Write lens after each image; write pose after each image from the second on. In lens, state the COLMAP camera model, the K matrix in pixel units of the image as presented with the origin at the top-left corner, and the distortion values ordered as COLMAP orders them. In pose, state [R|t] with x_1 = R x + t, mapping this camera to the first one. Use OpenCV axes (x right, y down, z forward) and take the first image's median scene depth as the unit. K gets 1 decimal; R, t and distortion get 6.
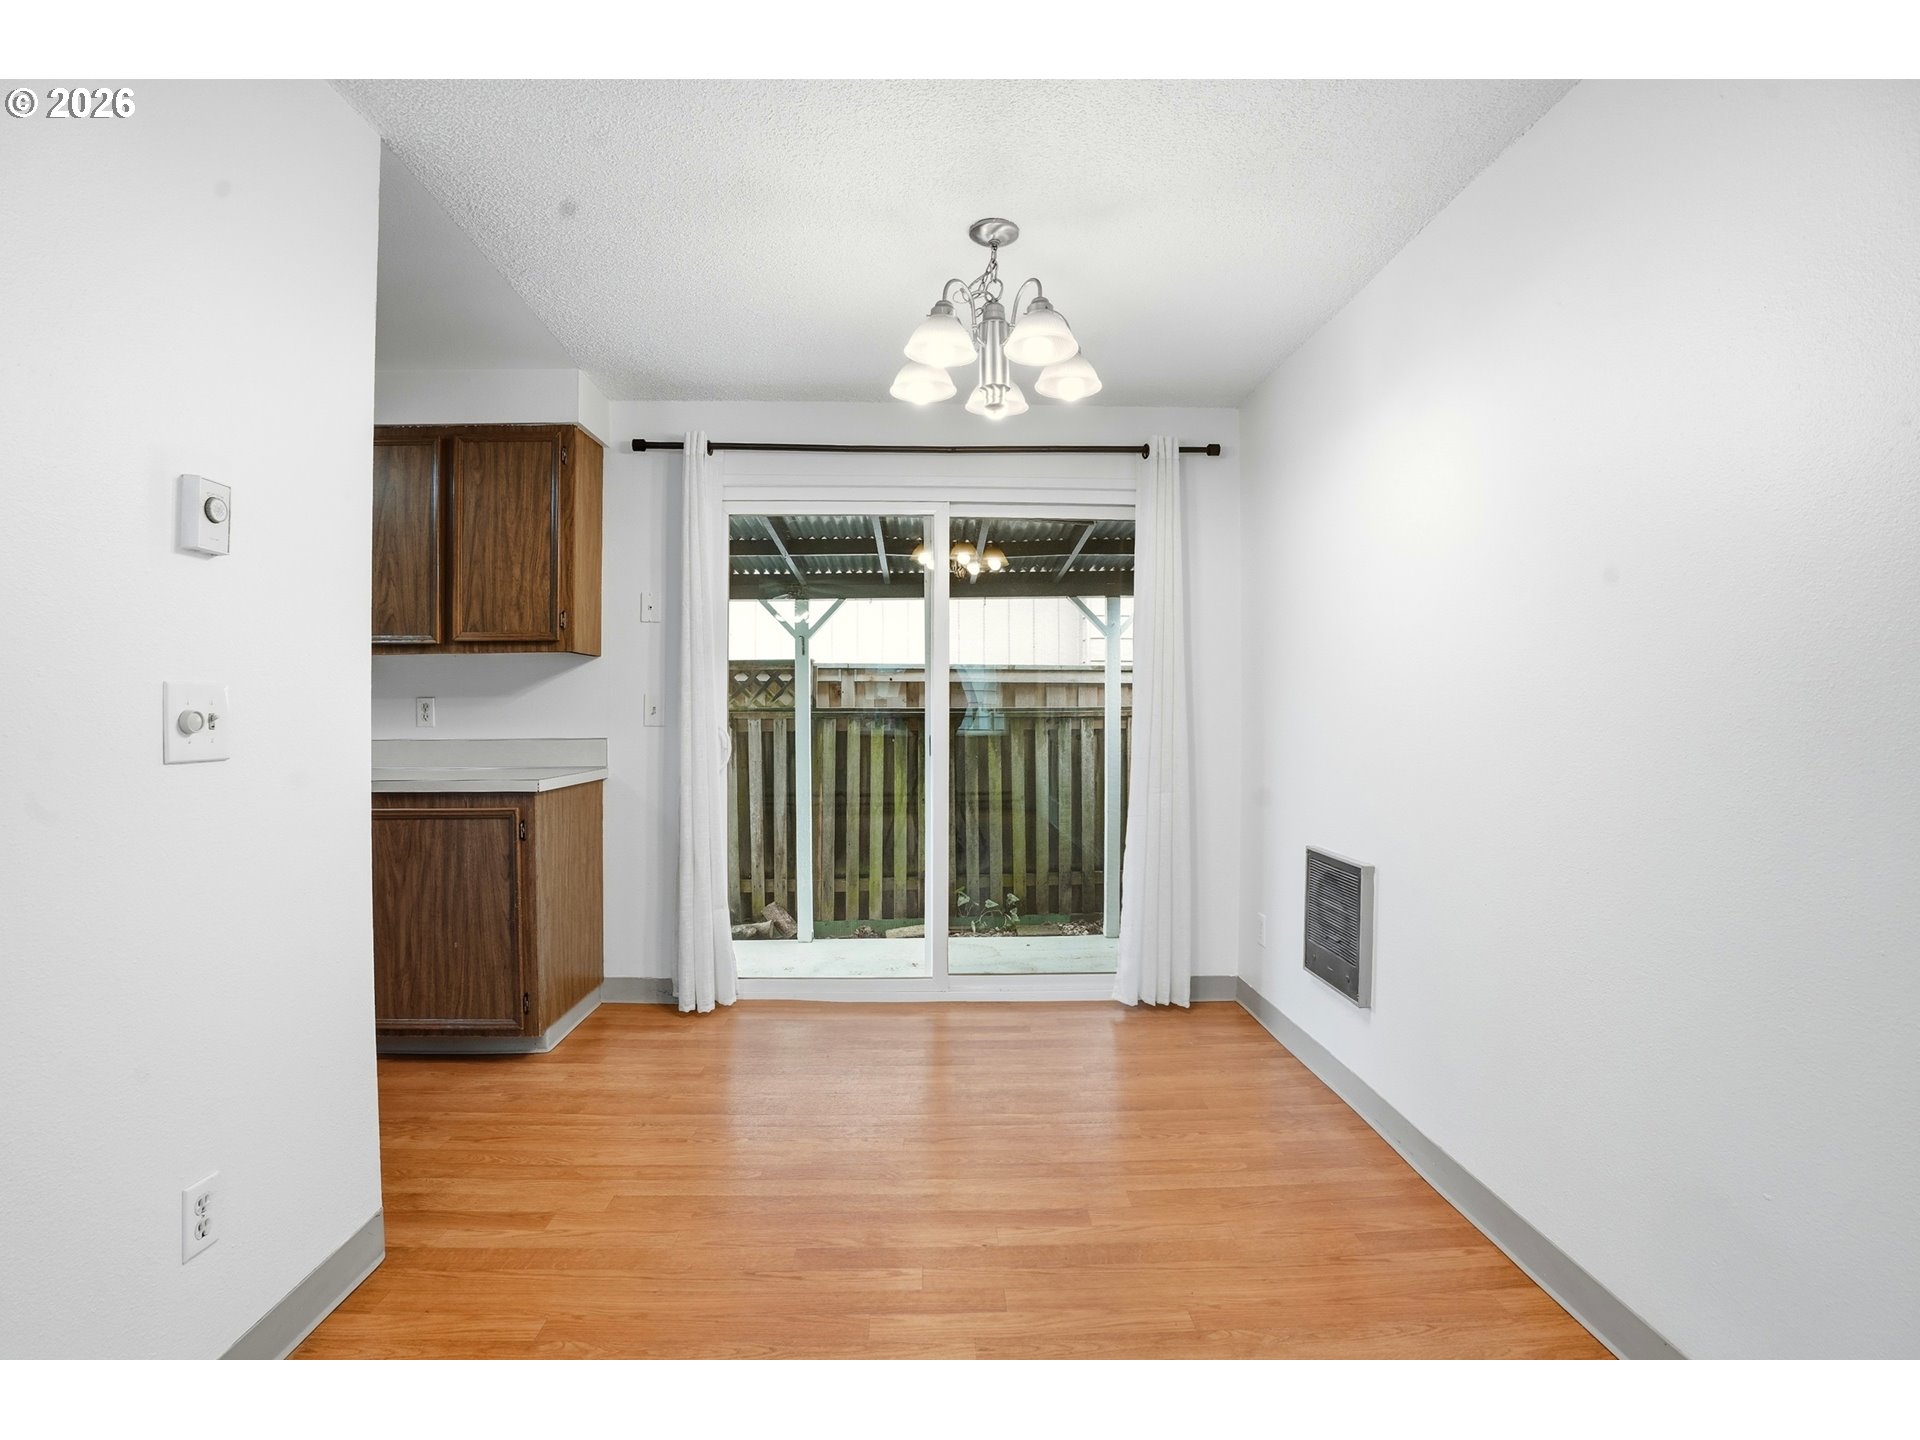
lens RADIAL K [[893.6, 0, 953.3], [0, 893.6, 716.0], [0, 0, 1]] dist [-0.071042, 0.017934]
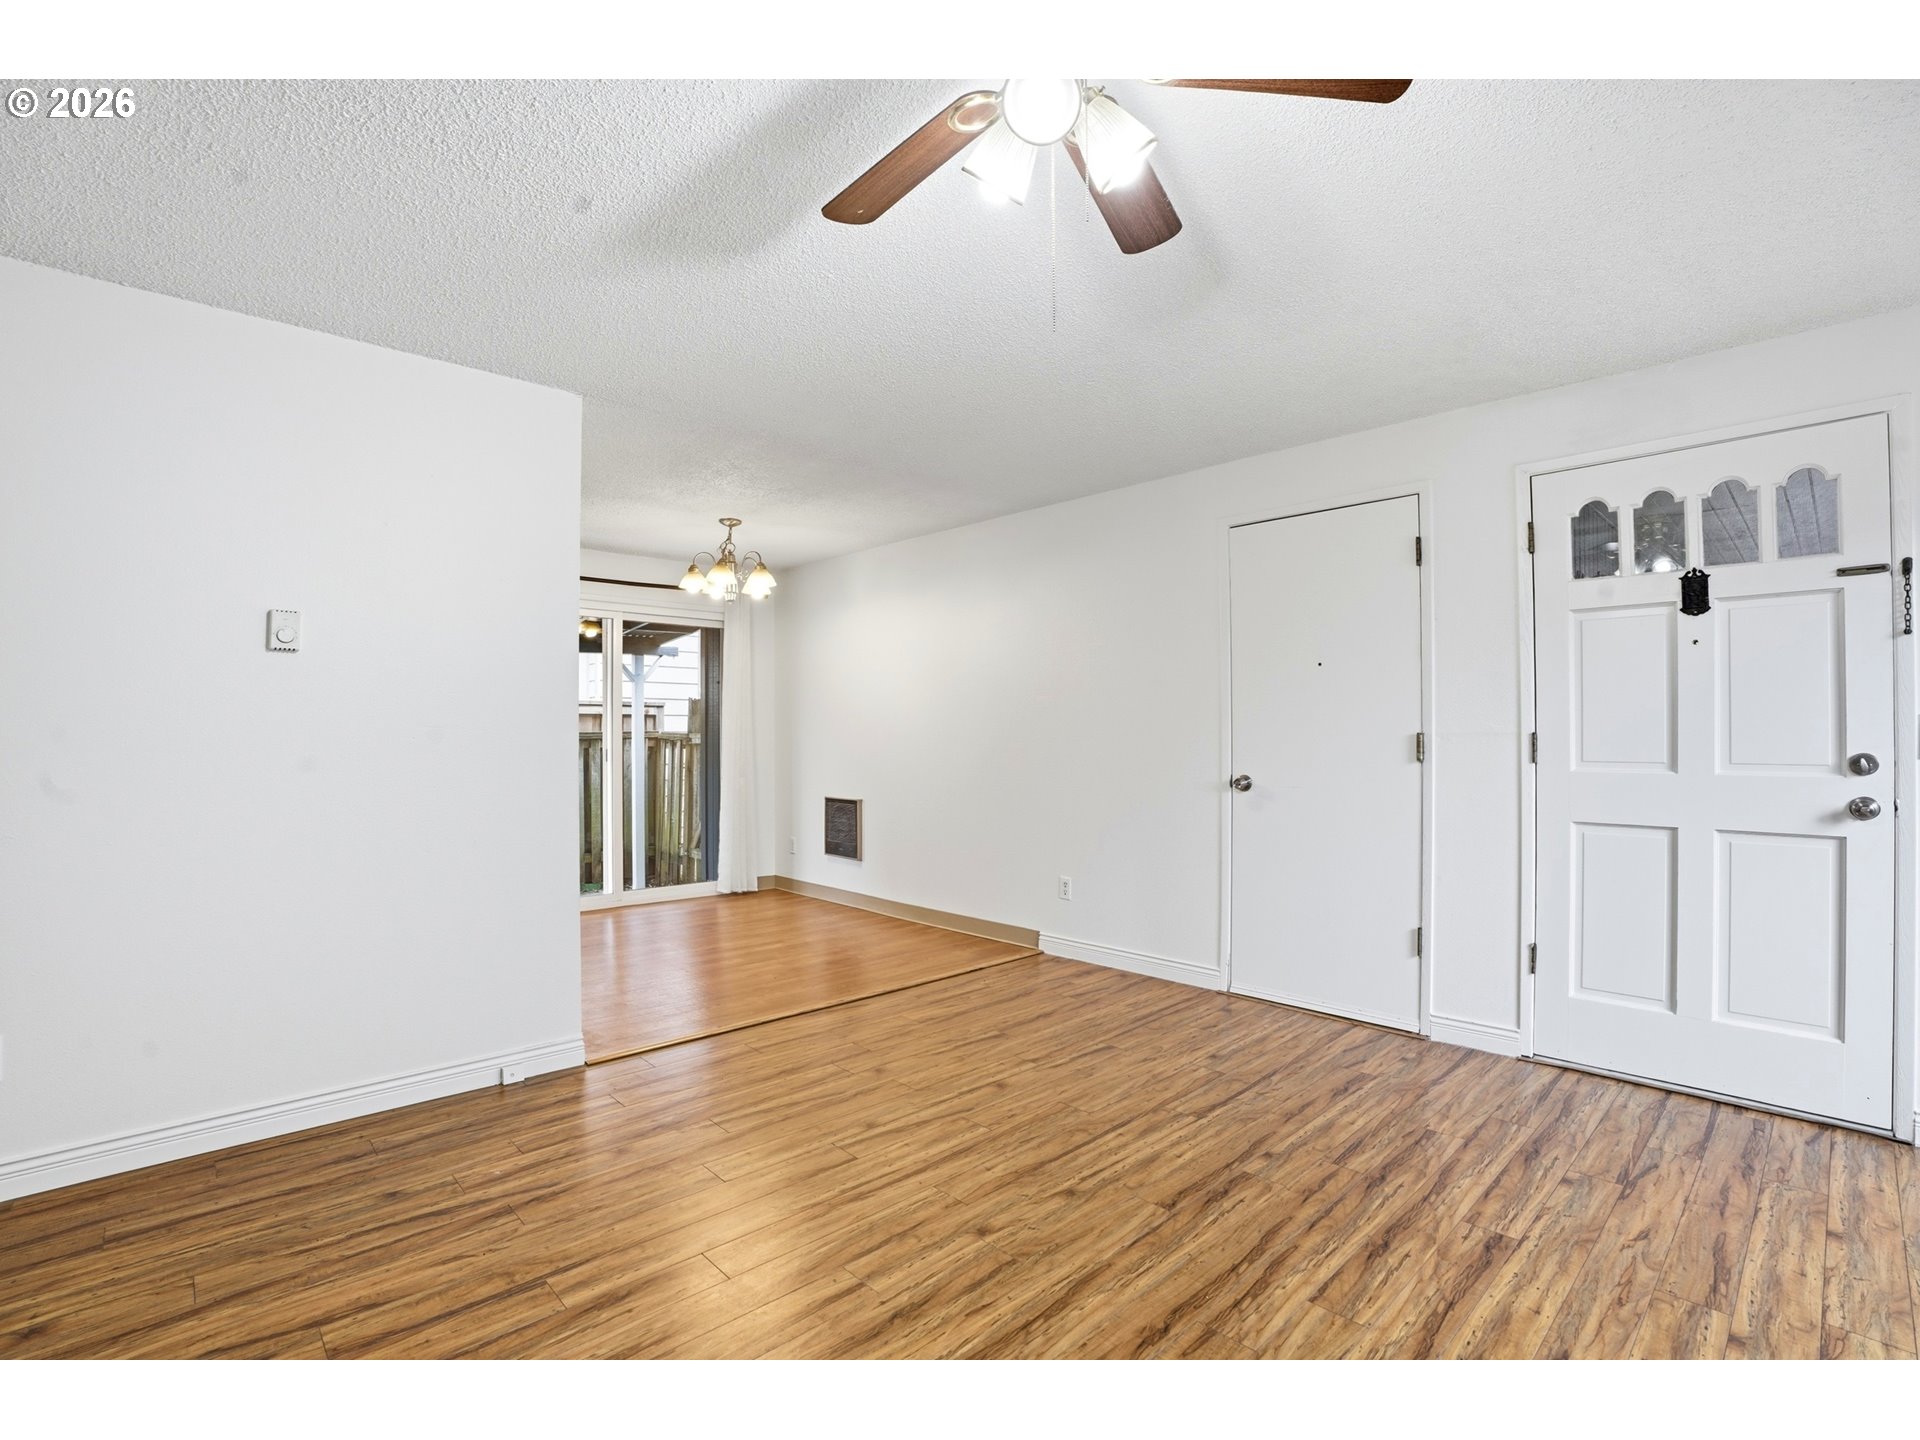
lens RADIAL K [[893.6, 0, 967.0], [0, 893.6, 732.5], [0, 0, 1]] dist [-0.071042, 0.017934]
pose [[0.744867, -0.000413, 0.667212, -0.636780], [0.006438, 0.999958, -0.006569, 0.006866], [-0.667181, 0.009189, 0.744839, -0.681757]]
